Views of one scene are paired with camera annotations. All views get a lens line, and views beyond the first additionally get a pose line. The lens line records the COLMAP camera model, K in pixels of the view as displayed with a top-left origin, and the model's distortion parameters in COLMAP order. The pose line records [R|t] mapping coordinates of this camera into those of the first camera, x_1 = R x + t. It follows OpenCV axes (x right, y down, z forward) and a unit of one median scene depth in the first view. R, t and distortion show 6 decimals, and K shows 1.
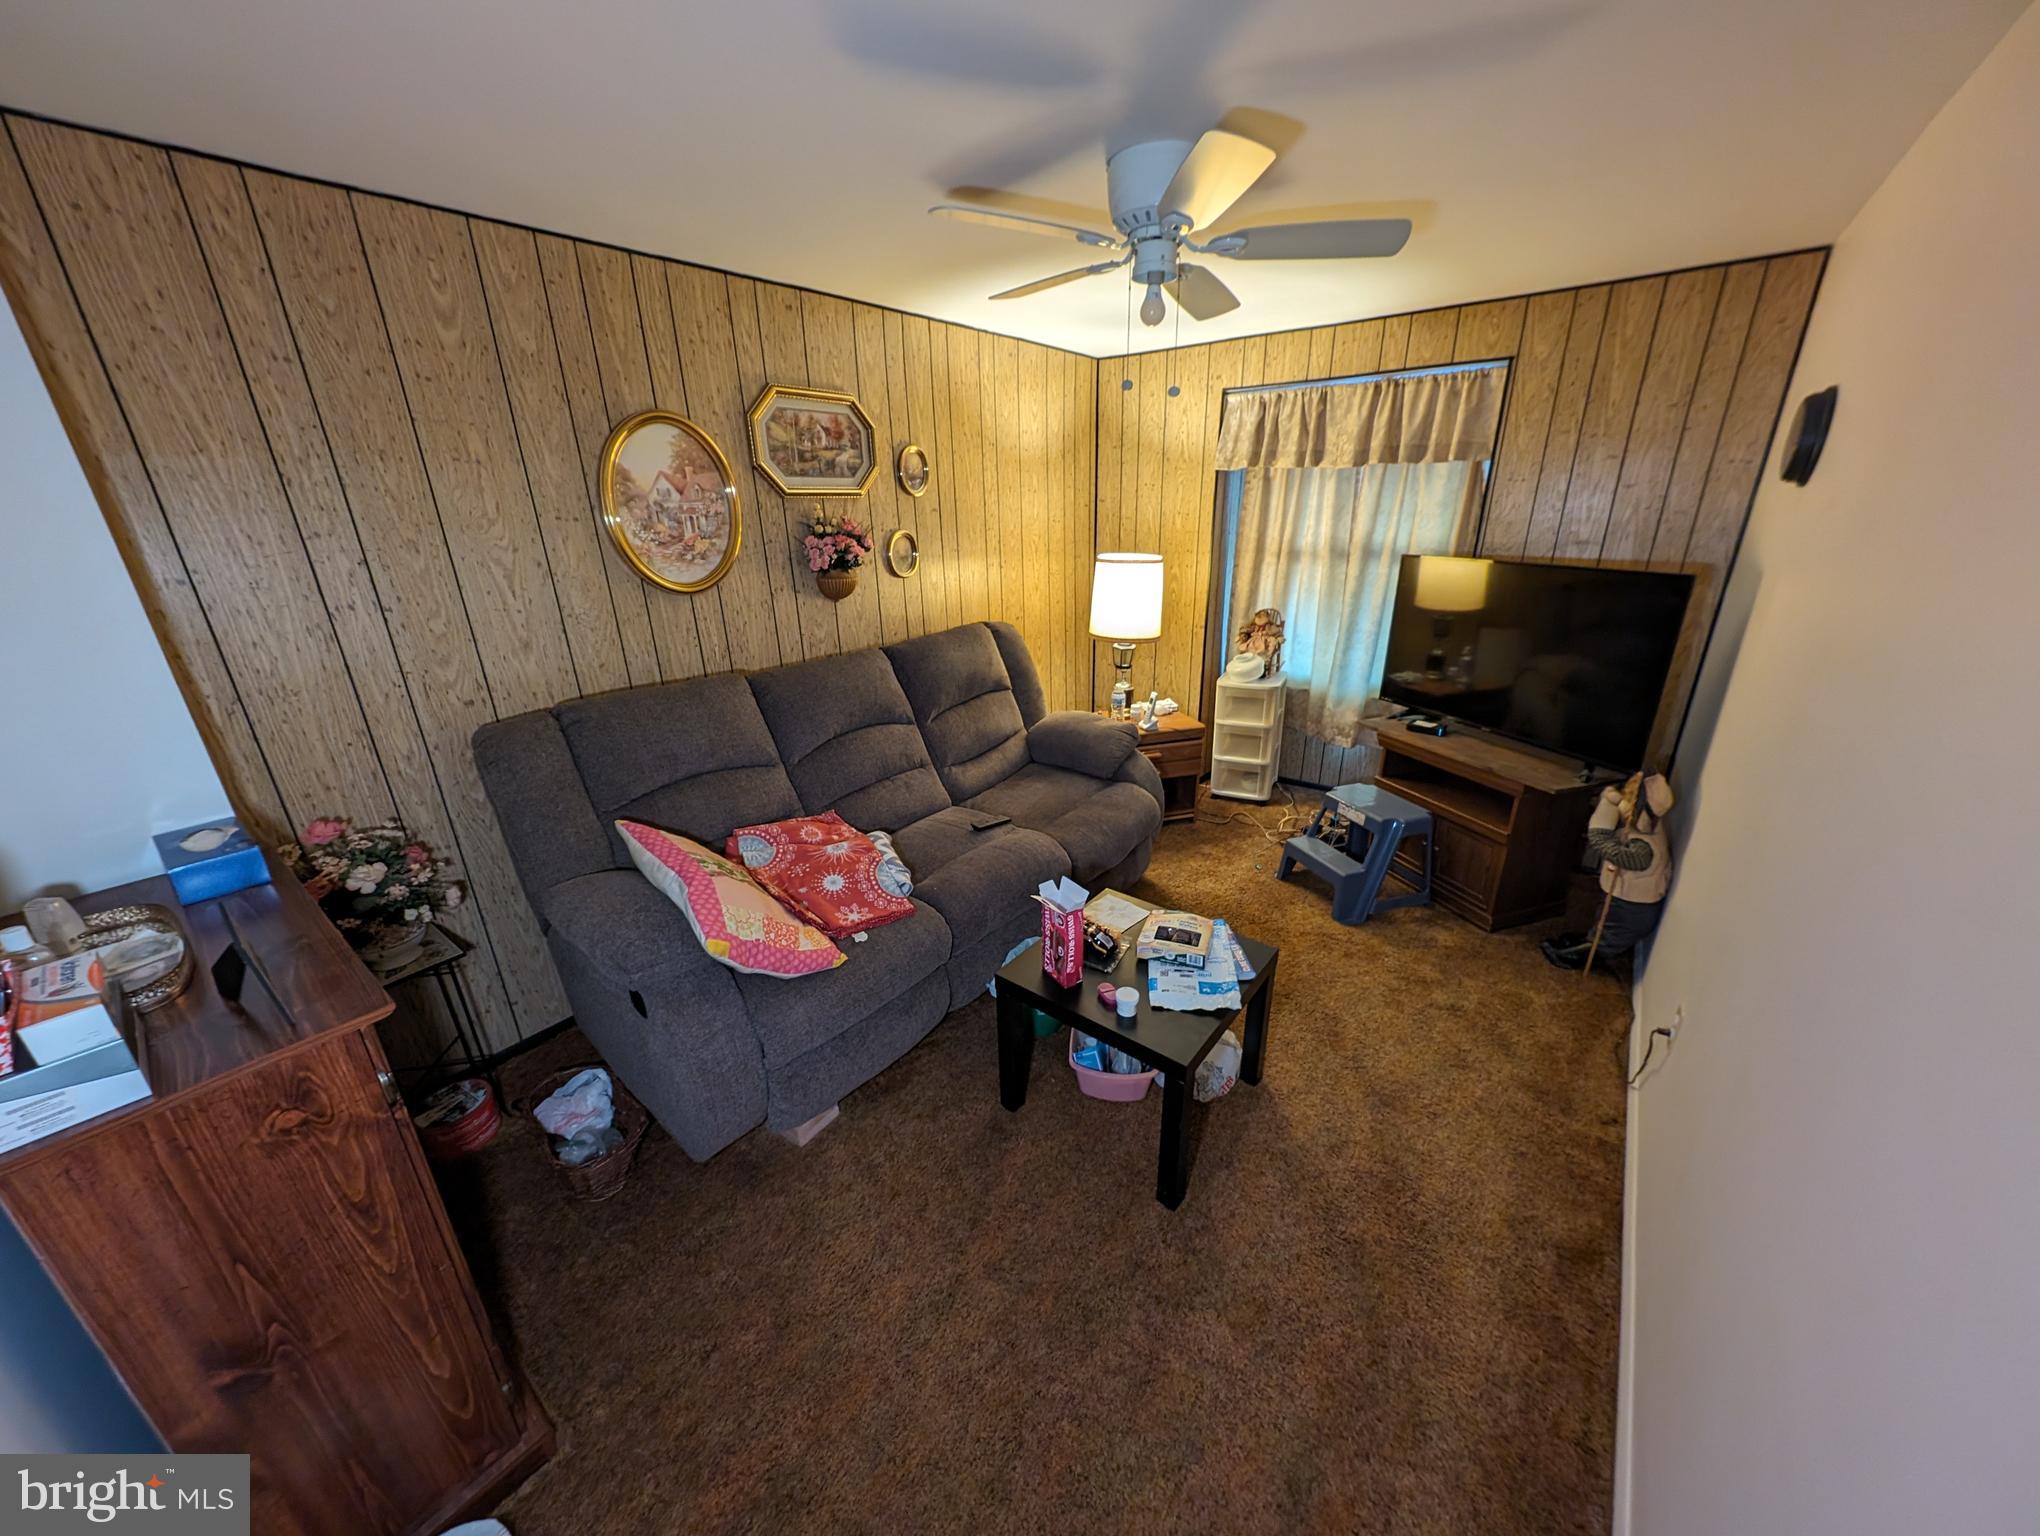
lens RADIAL K [[760.6, 0, 1017.1], [0, 760.6, 777.3], [0, 0, 1]] dist [0.007252, -0.003345]
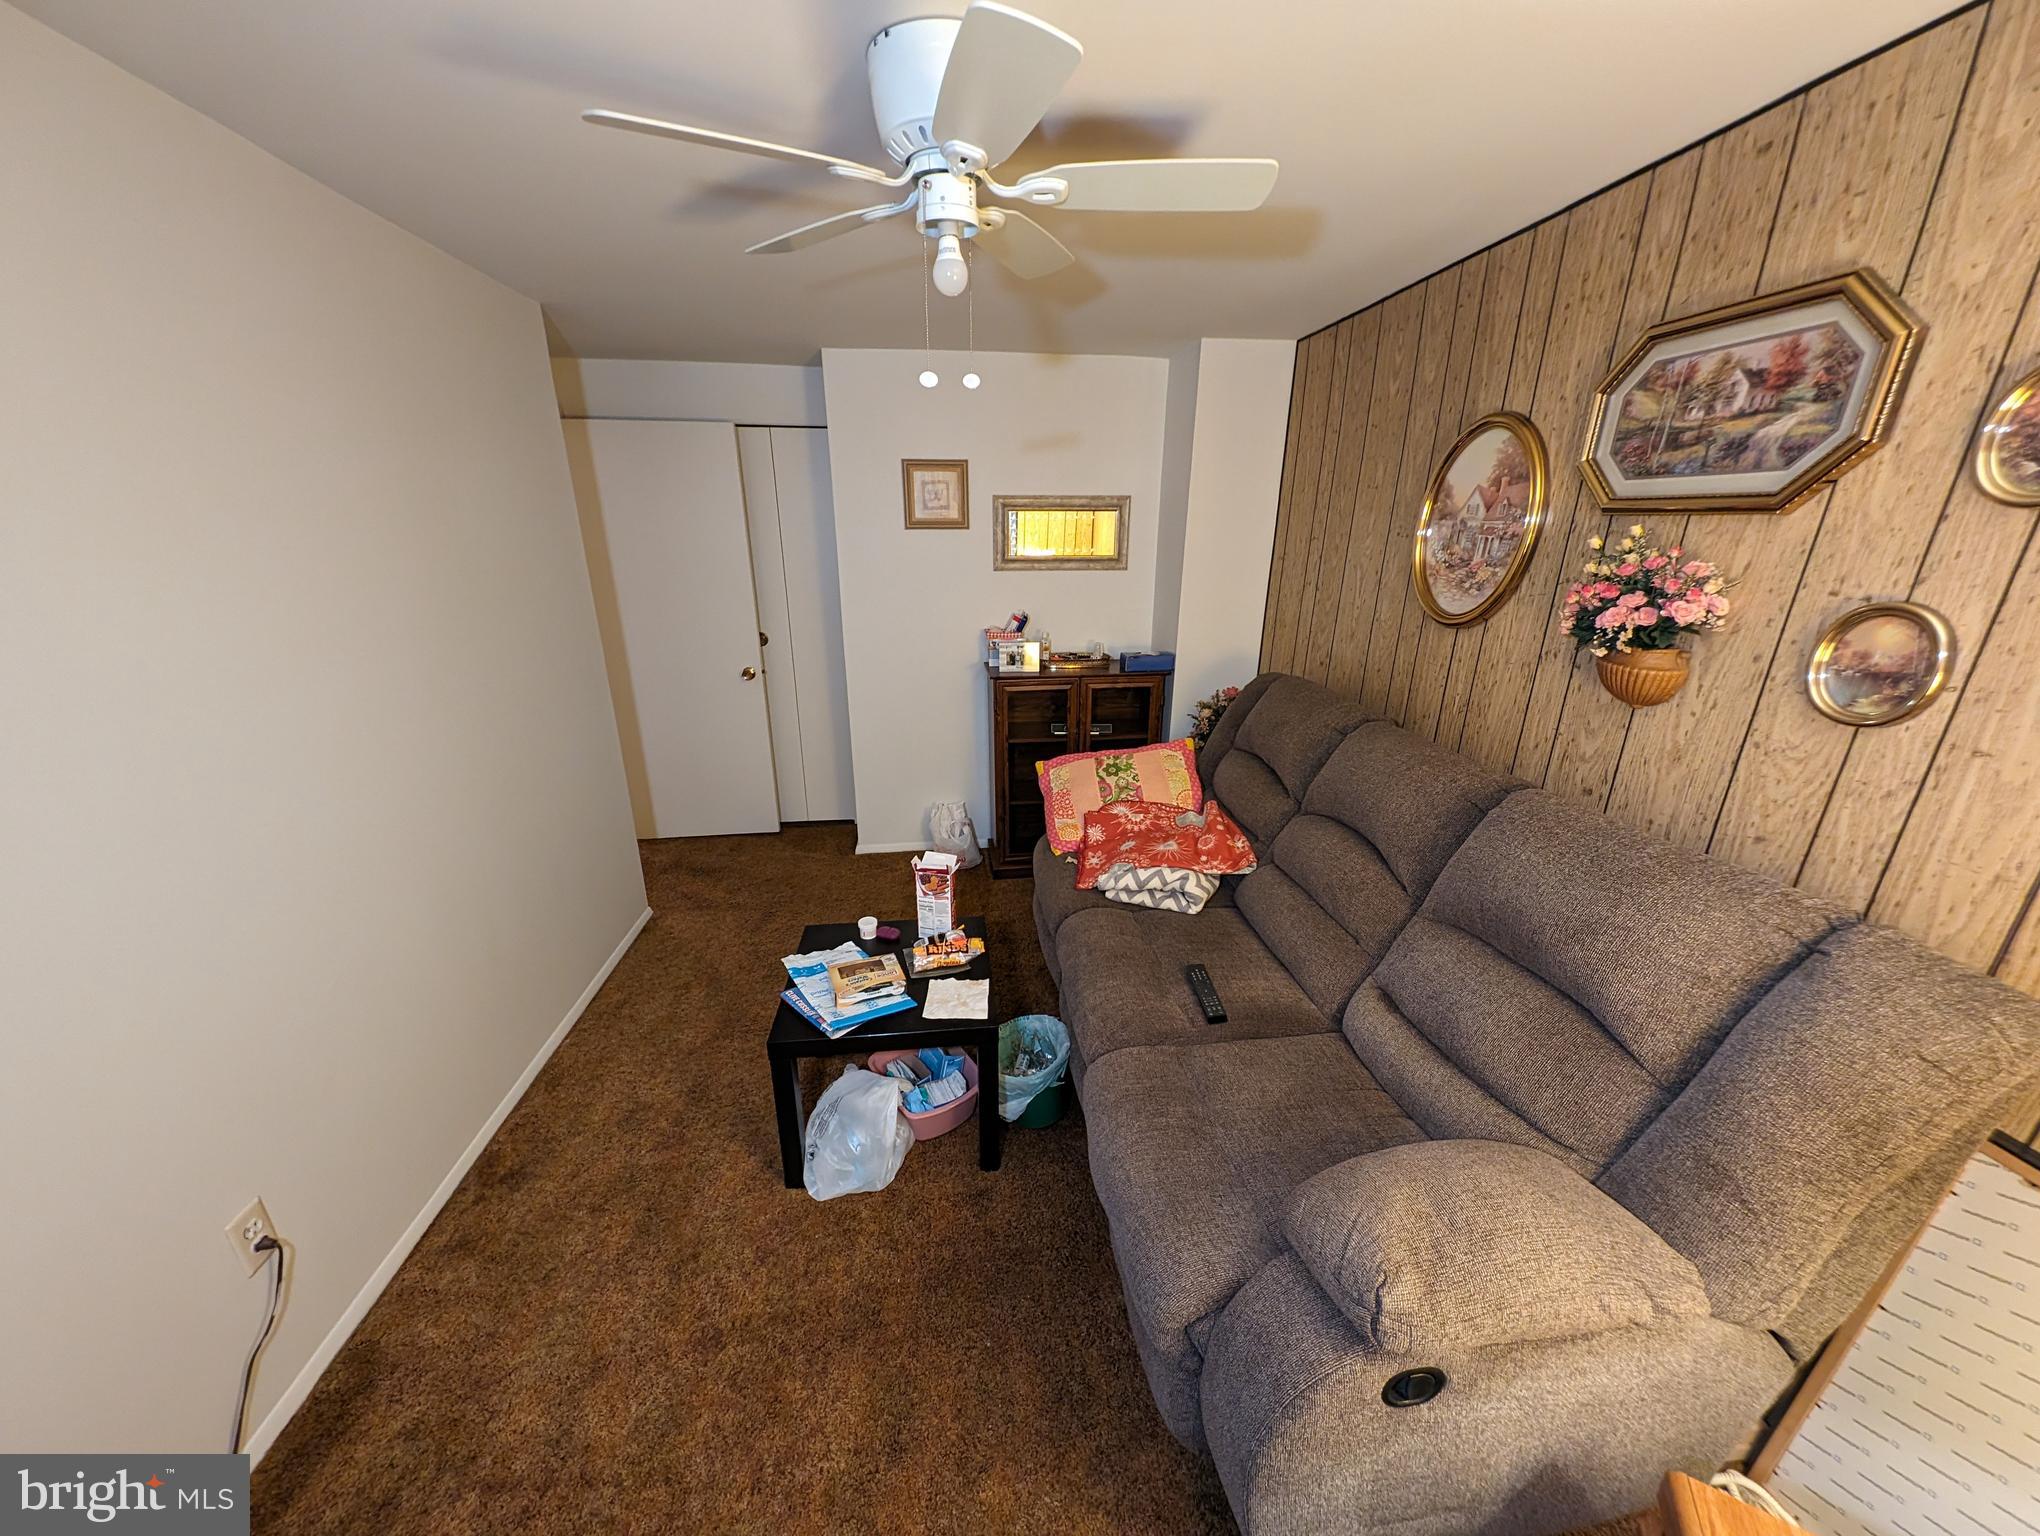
lens RADIAL K [[760.6, 0, 1017.1], [0, 760.6, 777.3], [0, 0, 1]] dist [0.007252, -0.003345]
pose [[-0.720098, 0.229803, -0.654713, 0.507650], [-0.233509, 0.808270, 0.540530, -0.440277], [0.653401, 0.542116, -0.528372, 1.190993]]
